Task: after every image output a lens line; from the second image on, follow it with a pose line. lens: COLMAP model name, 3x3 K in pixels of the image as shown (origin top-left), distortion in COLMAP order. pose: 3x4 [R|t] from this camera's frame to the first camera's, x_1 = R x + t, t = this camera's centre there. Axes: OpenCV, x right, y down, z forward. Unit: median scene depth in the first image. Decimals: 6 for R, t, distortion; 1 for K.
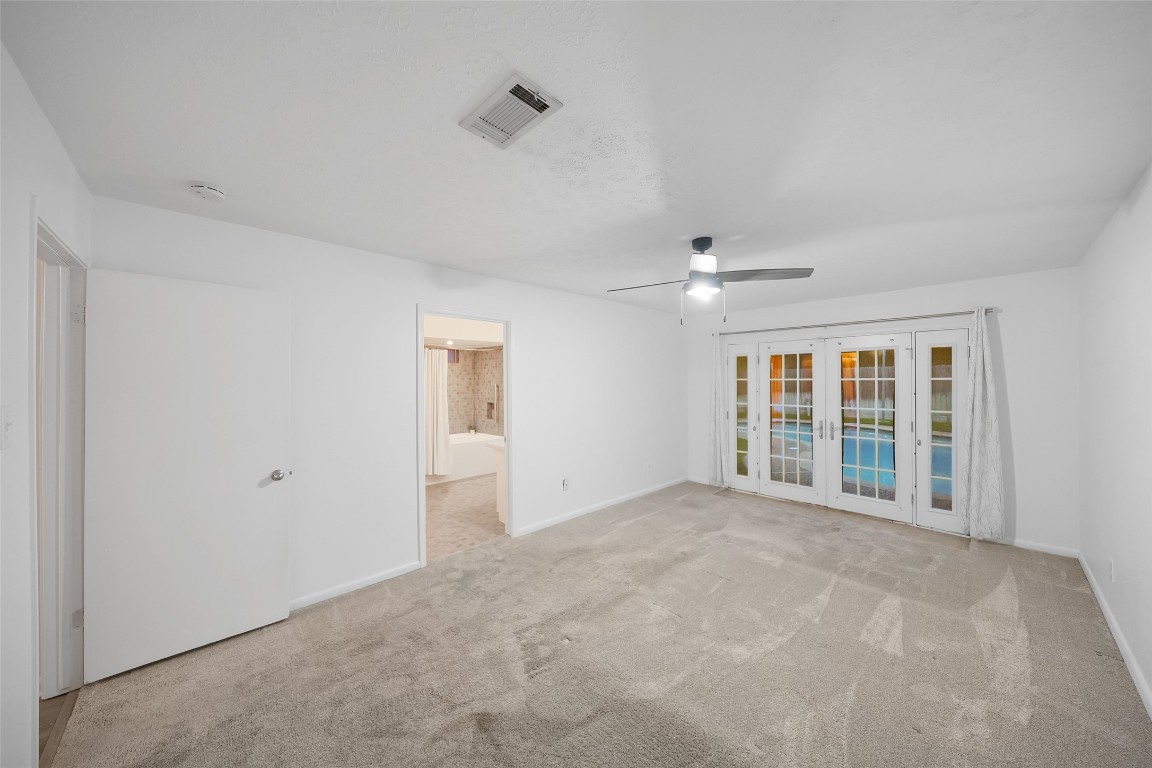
lens RADIAL K [[403.4, 0, 575.3], [0, 403.4, 381.6], [0, 0, 1]] dist [-0.002126, -0.000053]
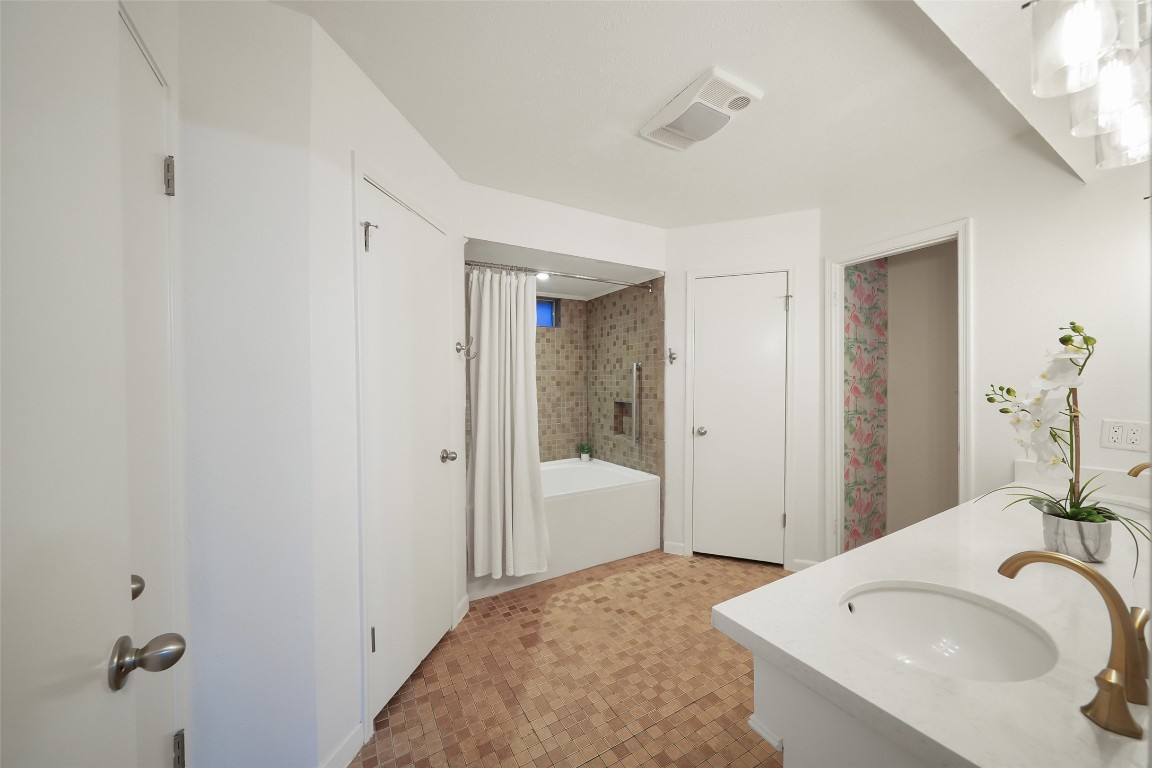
lens RADIAL K [[403.4, 0, 575.3], [0, 403.4, 381.6], [0, 0, 1]] dist [-0.002126, -0.000053]
pose [[0.973192, -0.005665, -0.229924, -0.151785], [0.005523, 0.999984, -0.001260, 0.027251], [0.229928, -0.000043, 0.973208, 0.502573]]
